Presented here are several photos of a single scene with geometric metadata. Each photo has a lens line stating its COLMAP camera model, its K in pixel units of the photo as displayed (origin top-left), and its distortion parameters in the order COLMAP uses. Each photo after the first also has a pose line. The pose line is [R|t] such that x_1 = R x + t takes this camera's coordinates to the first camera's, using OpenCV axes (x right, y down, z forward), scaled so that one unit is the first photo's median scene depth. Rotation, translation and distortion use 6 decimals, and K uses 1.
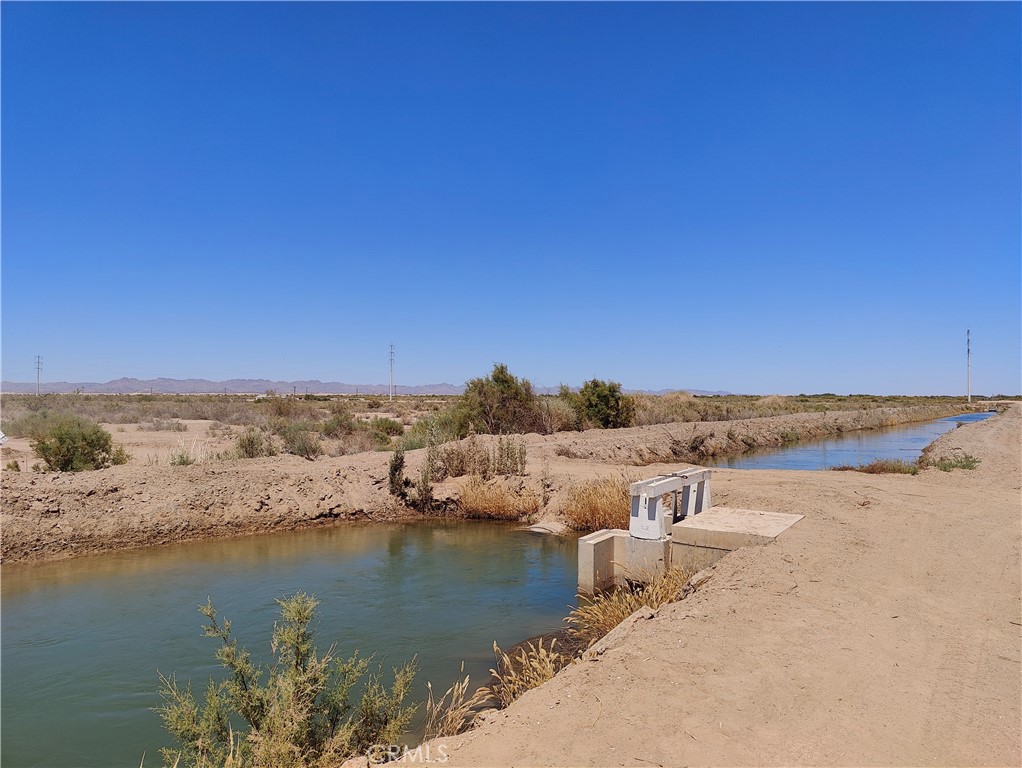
lens RADIAL K [[719.1, 0, 509.3], [0, 719.1, 392.2], [0, 0, 1]] dist [0.047003, -0.047193]
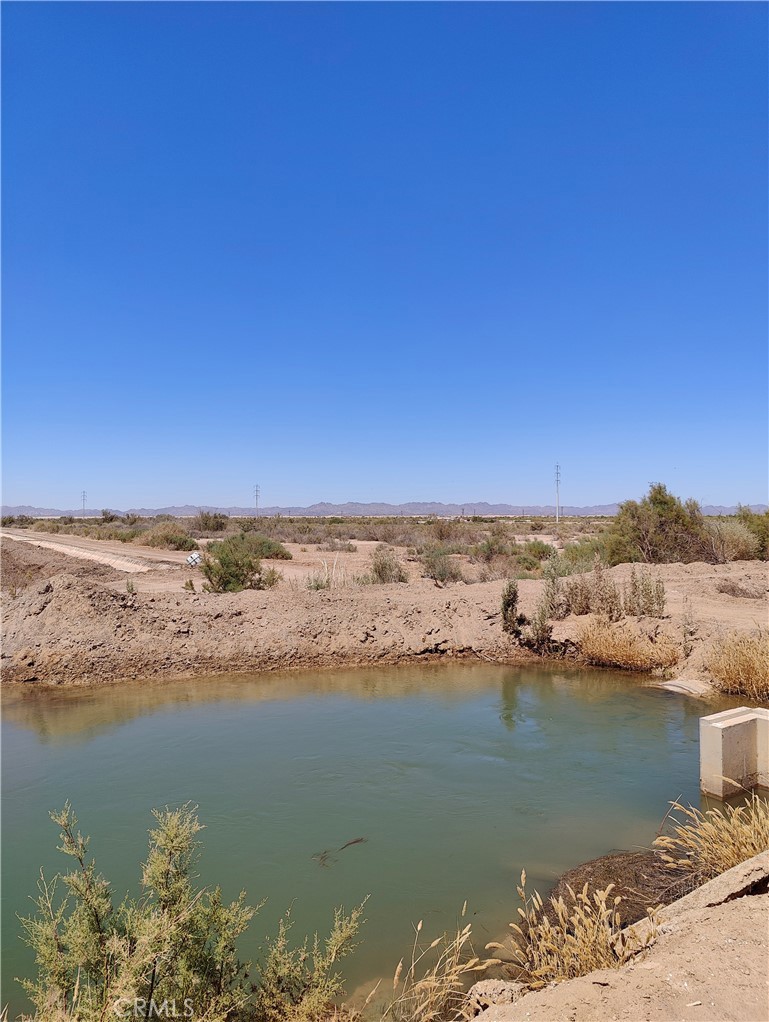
lens RADIAL K [[714.6, 0, 383.9], [0, 714.6, 503.7], [0, 0, 1]] dist [0.021115, 0.000222]
pose [[0.916908, -0.013067, -0.398885, 0.059420], [0.007899, 0.999862, -0.014597, -0.007641], [0.399021, 0.010234, 0.916885, 0.109771]]
